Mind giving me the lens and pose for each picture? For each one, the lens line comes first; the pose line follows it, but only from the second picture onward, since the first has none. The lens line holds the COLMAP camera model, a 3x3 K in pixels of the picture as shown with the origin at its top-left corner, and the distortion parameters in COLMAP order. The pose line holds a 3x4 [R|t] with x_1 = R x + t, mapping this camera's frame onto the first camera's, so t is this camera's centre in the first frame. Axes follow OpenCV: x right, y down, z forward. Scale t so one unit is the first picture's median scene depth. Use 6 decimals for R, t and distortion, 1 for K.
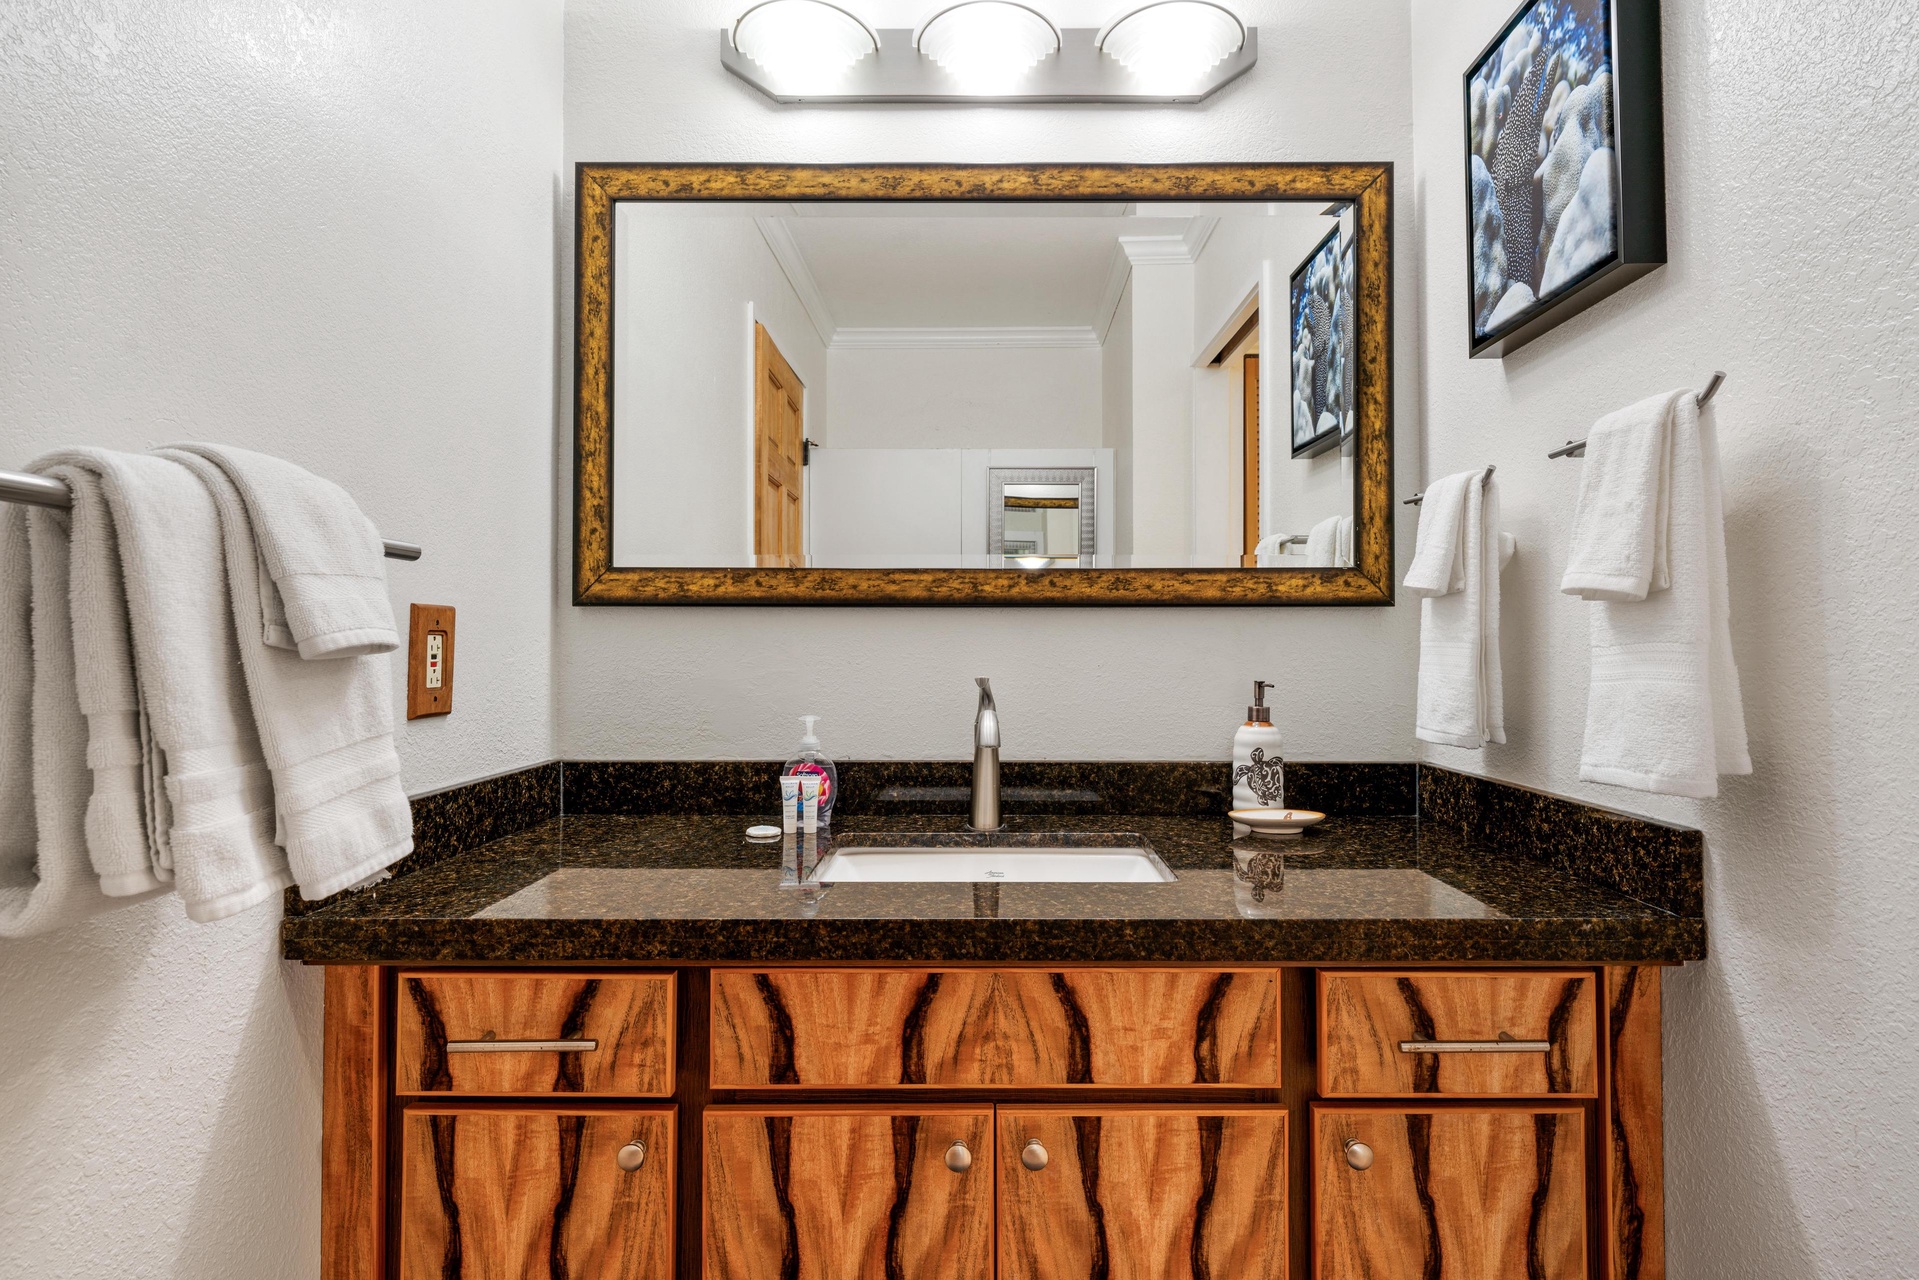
lens RADIAL K [[978.6, 0, 966.6], [0, 978.6, 617.1], [0, 0, 1]] dist [0.002244, -0.000299]
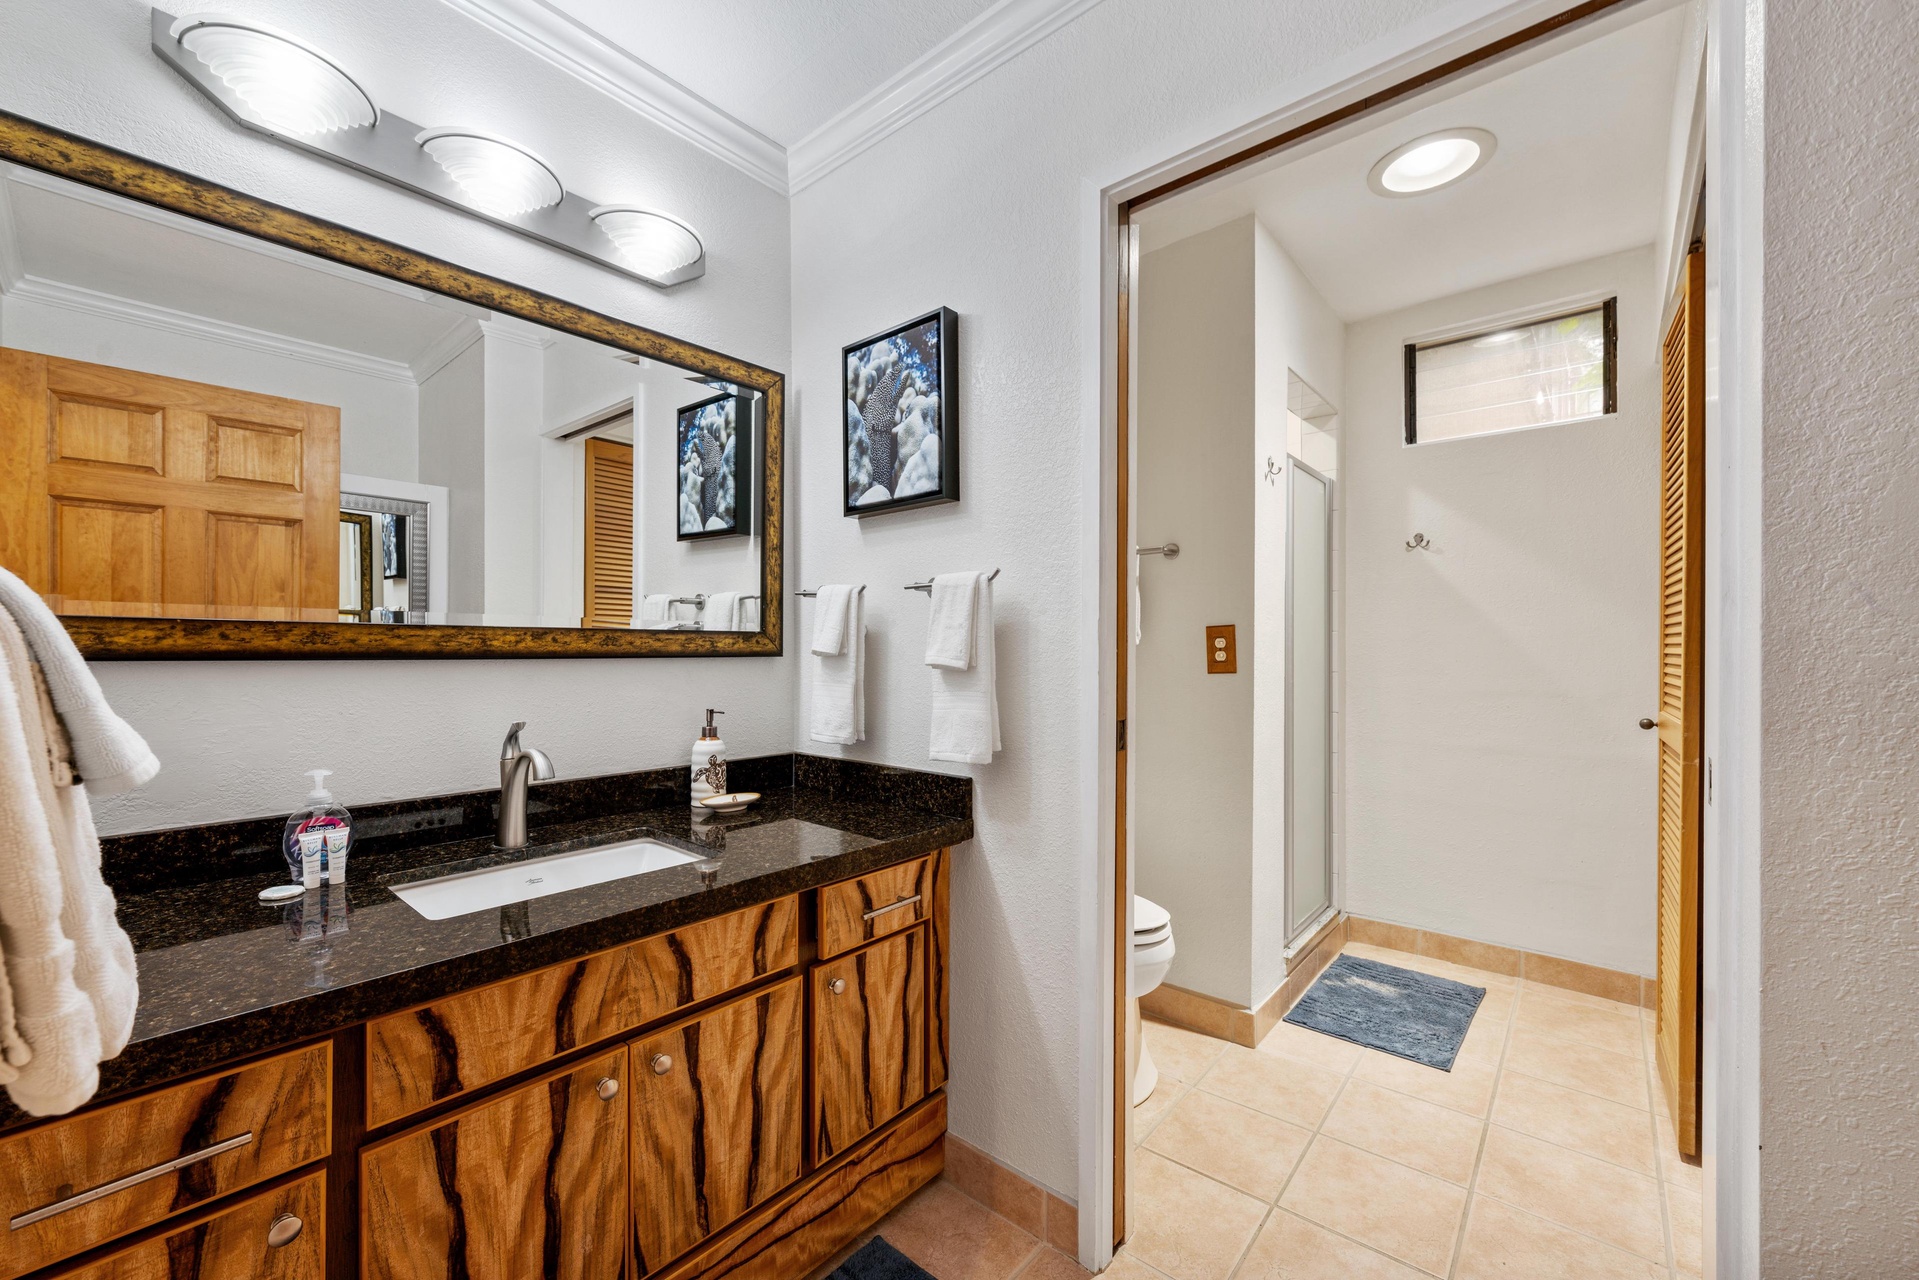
lens RADIAL K [[762.7, 0, 959.5], [0, 762.7, 640.0], [0, 0, 1]] dist [-0.001498, -0.000053]
pose [[0.644257, 0.008899, 0.764757, -0.476271], [-0.027093, 0.999570, 0.011193, -0.087067], [-0.764329, -0.027930, 0.644221, -0.028531]]
